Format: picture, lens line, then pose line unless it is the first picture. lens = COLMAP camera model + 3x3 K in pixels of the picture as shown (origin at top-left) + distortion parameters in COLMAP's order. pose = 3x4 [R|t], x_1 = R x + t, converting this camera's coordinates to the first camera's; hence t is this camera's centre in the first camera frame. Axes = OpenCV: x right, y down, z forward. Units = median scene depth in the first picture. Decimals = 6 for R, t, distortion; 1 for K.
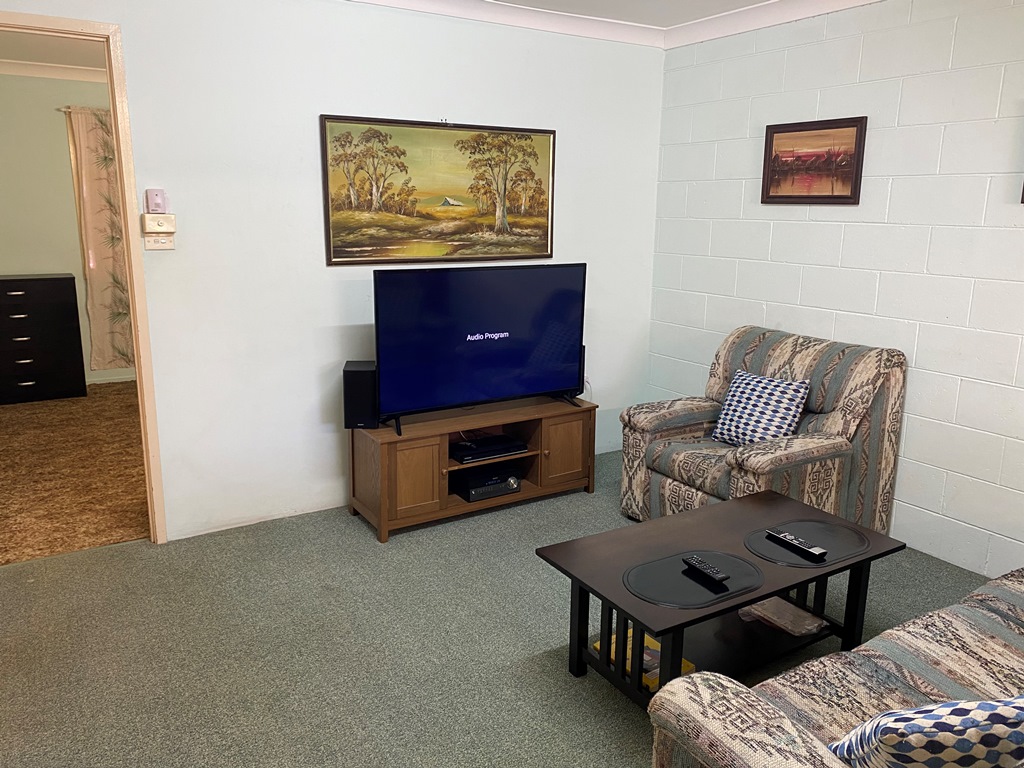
lens RADIAL K [[785.2, 0, 512.0], [0, 785.2, 384.0], [0, 0, 1]] dist [-0.001300, -0.001782]
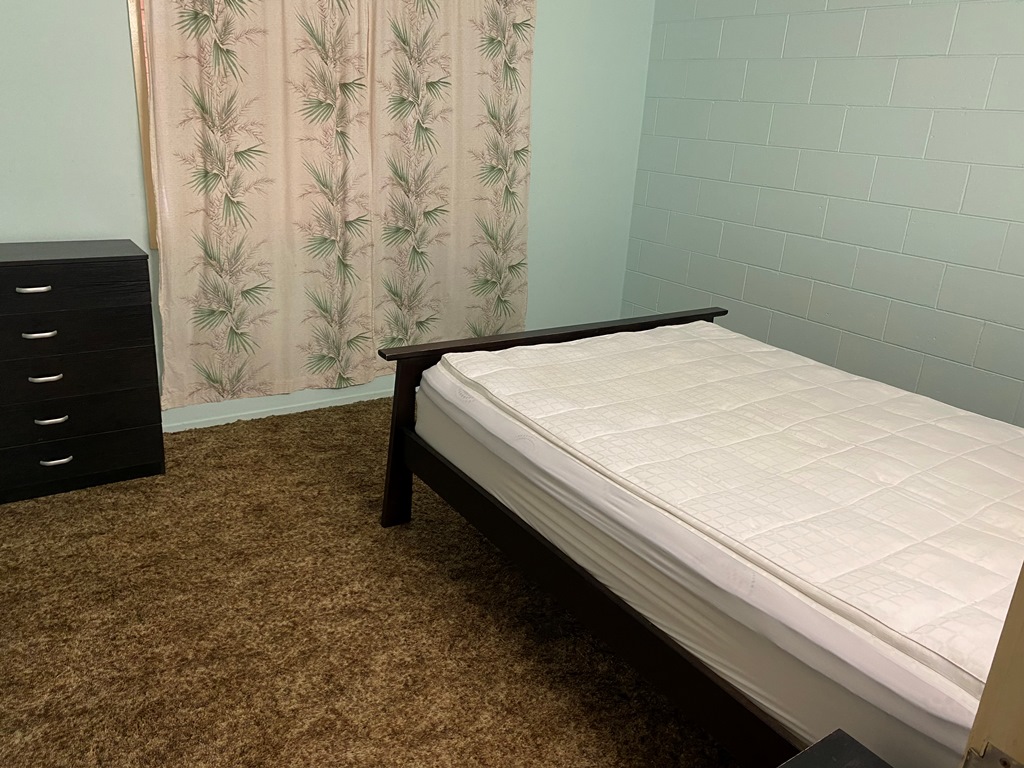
lens RADIAL K [[785.2, 0, 512.0], [0, 785.2, 384.0], [0, 0, 1]] dist [-0.001300, -0.001782]
pose [[0.998516, 0.029757, 0.045607, -0.327682], [-0.034376, 0.993972, 0.104106, -0.109098], [-0.042234, -0.105520, 0.993520, 0.456892]]
